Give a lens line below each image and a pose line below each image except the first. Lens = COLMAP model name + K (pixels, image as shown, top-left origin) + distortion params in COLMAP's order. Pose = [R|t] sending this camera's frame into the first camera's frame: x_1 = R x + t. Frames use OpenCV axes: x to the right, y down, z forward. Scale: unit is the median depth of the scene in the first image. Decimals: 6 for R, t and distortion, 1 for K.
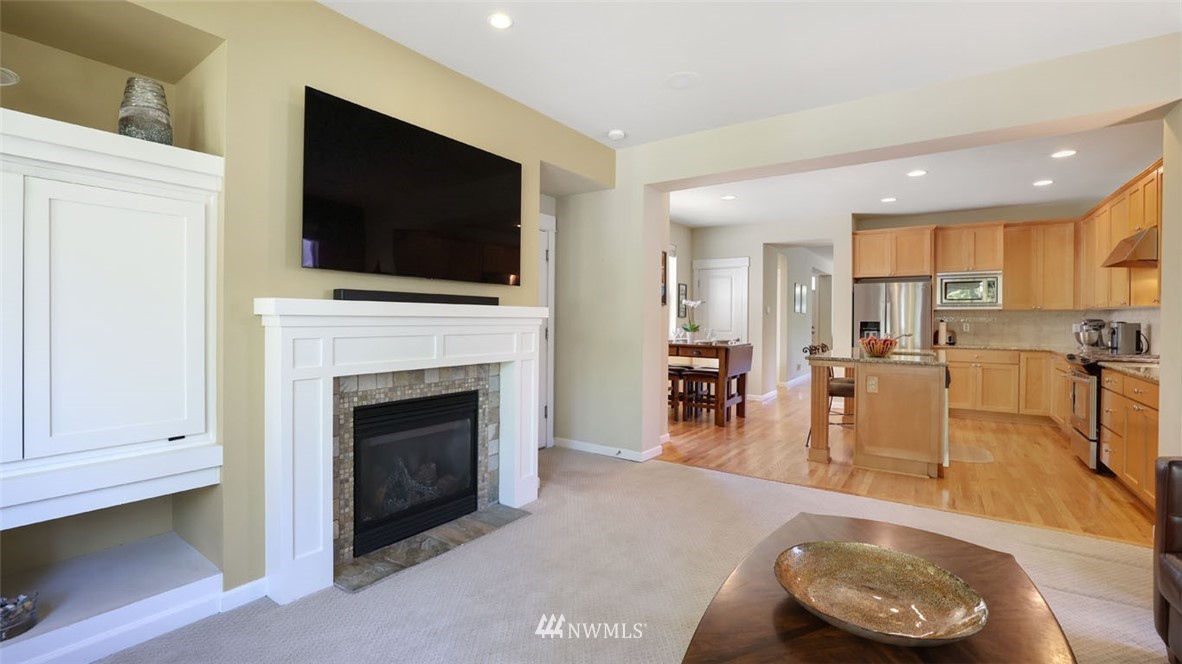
lens RADIAL K [[508.6, 0, 578.6], [0, 508.6, 323.1], [0, 0, 1]] dist [-0.037908, 0.011686]
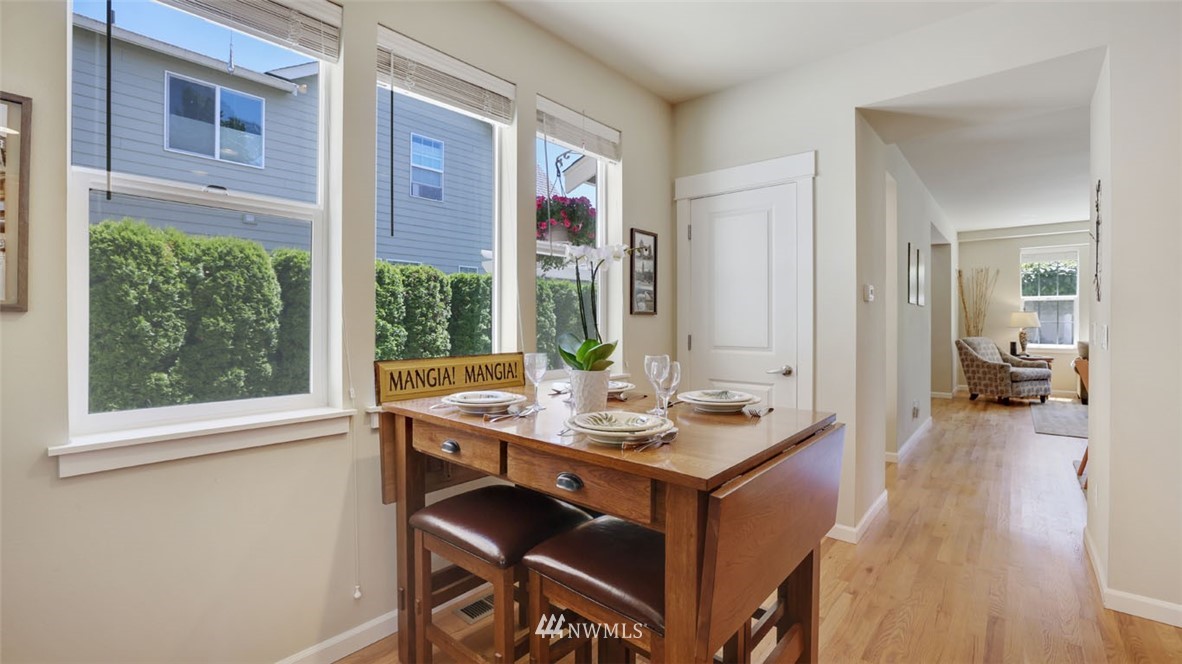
lens RADIAL K [[506.0, 0, 579.6], [0, 506.0, 324.0], [0, 0, 1]] dist [-0.039535, 0.012899]
pose [[0.995034, -0.007450, -0.099254, 0.263496], [0.007257, 0.999971, -0.002304, -0.005033], [0.099269, 0.001572, 0.995059, 0.818189]]
